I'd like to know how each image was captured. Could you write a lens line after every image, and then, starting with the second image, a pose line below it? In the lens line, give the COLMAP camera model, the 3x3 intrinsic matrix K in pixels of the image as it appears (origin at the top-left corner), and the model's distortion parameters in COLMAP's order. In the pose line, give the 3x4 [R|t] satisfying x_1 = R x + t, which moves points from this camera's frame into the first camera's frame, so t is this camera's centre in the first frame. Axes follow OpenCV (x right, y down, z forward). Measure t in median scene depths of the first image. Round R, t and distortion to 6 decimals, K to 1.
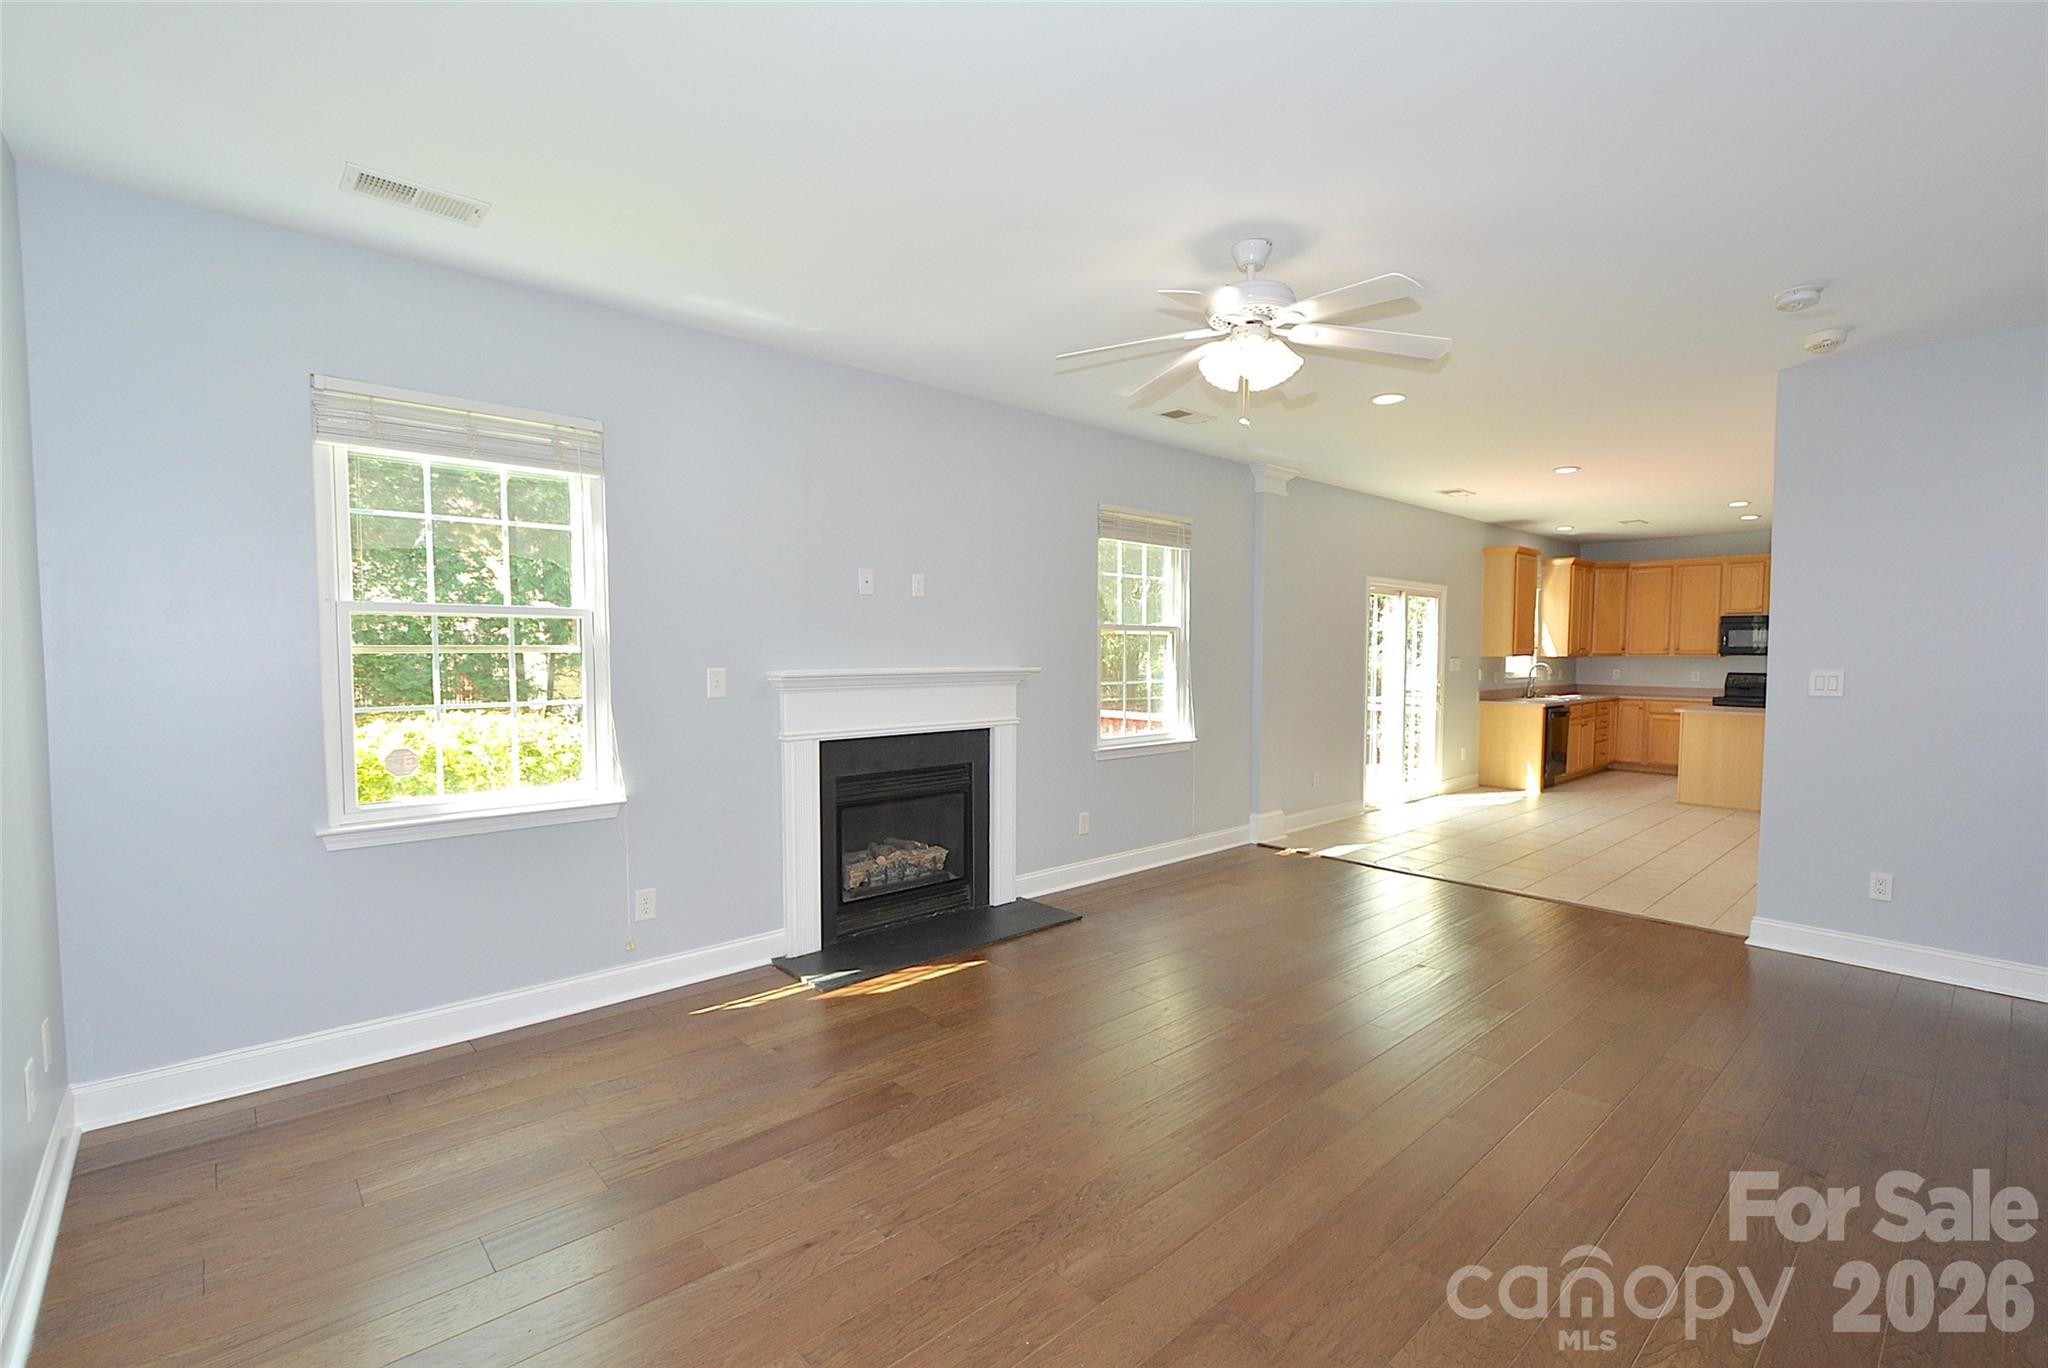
lens RADIAL K [[901.4, 0, 1038.3], [0, 901.4, 698.9], [0, 0, 1]] dist [-0.003018, -0.000333]
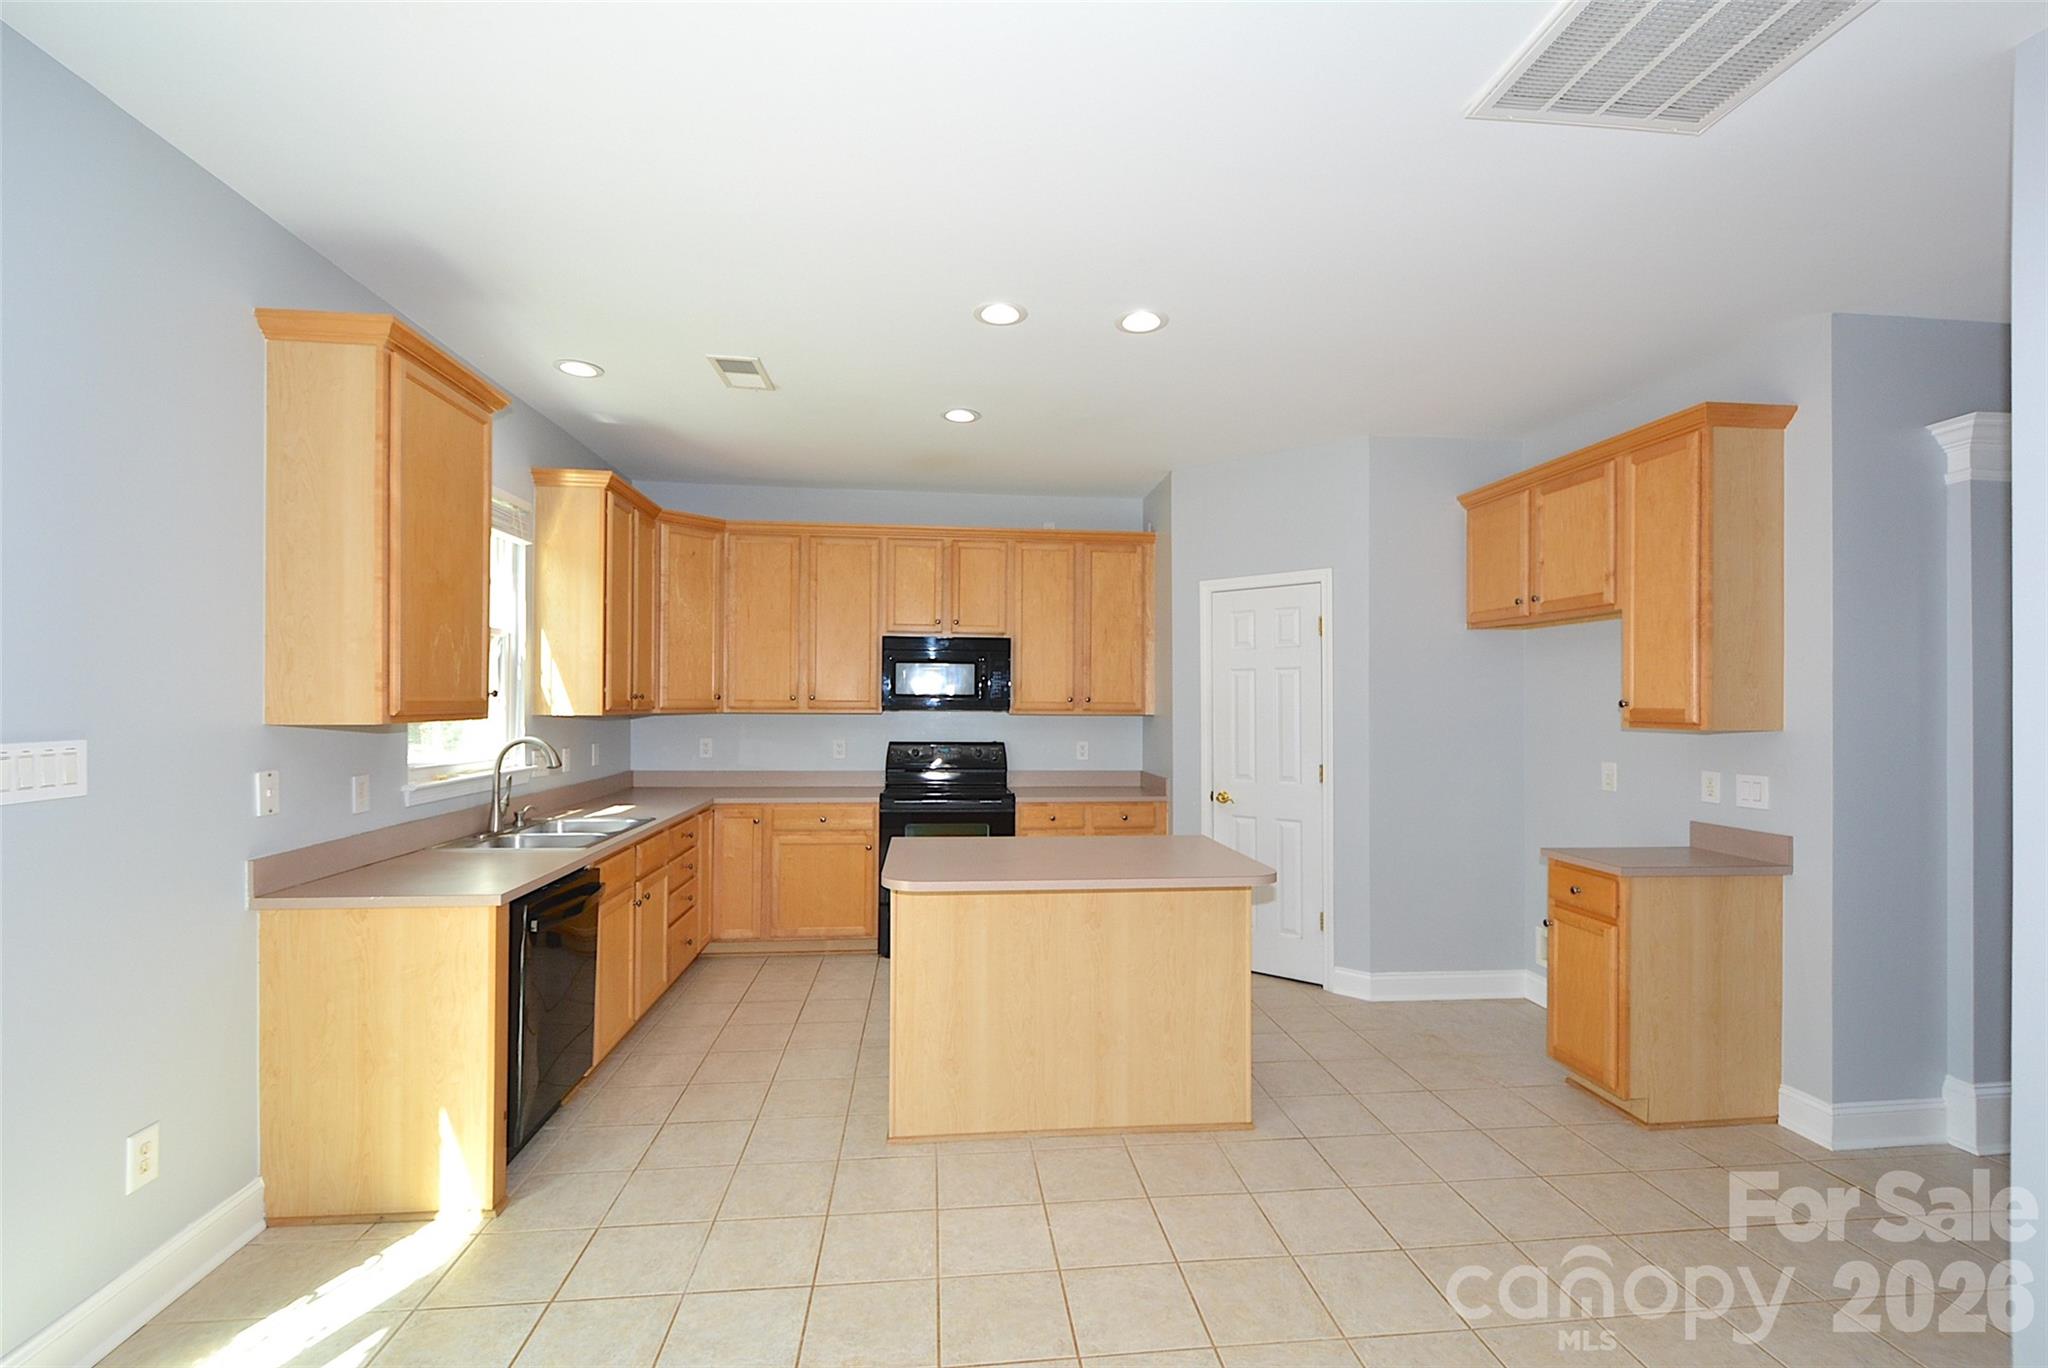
lens RADIAL K [[901.4, 0, 1033.4], [0, 901.4, 692.7], [0, 0, 1]] dist [-0.003018, -0.000333]
pose [[0.590591, 0.007756, 0.806933, 0.379397], [0.037907, 0.998583, -0.037342, -0.035233], [-0.806080, 0.052643, 0.589461, 0.610031]]
